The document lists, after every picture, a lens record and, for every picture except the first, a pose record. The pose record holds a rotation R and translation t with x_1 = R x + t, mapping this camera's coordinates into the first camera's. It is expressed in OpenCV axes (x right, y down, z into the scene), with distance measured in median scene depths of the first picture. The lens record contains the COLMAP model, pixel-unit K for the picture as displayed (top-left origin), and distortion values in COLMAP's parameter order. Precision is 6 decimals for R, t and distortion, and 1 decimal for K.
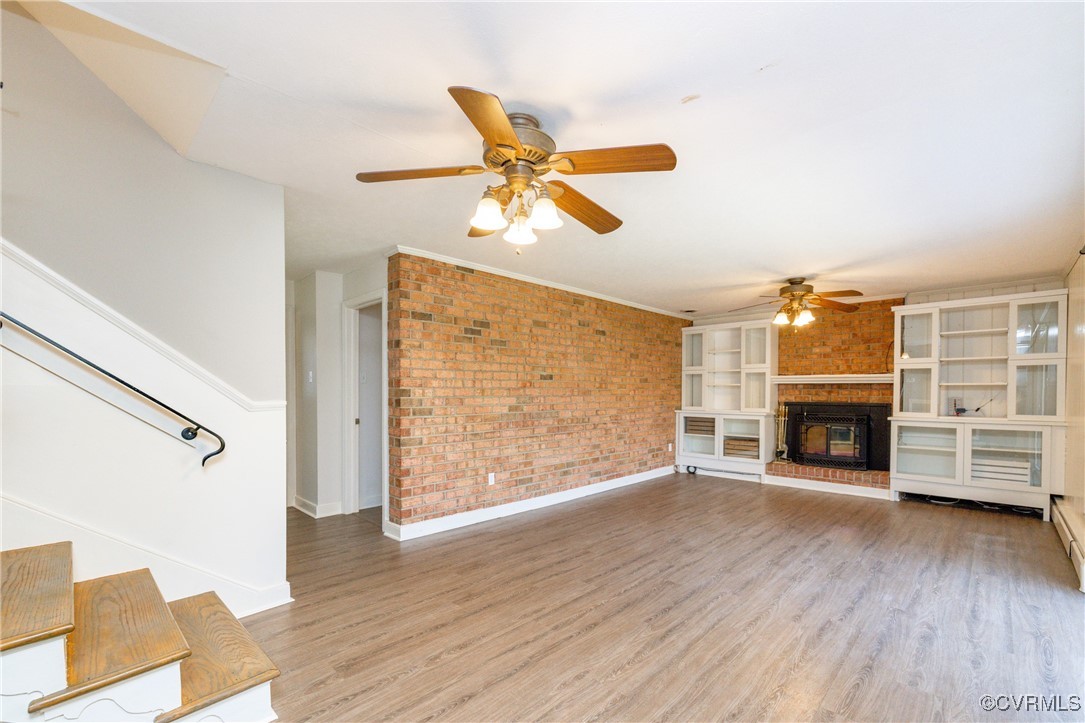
lens RADIAL K [[460.1, 0, 540.6], [0, 460.1, 398.9], [0, 0, 1]] dist [-0.002358, 0.000351]
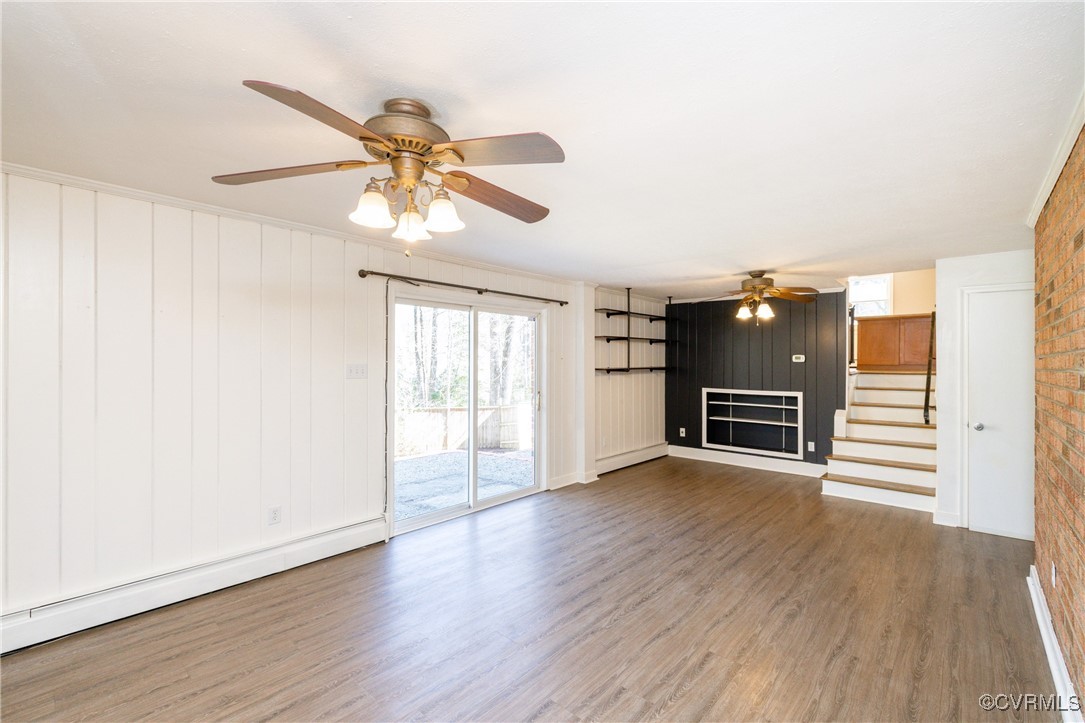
lens RADIAL K [[480.1, 0, 578.0], [0, 480.1, 358.4], [0, 0, 1]] dist [-0.004451, -0.000251]
pose [[-0.995242, -0.011018, -0.096809, 0.383959], [-0.011993, 0.999883, 0.009497, -0.055689], [0.096693, 0.010613, -0.995258, 1.166249]]
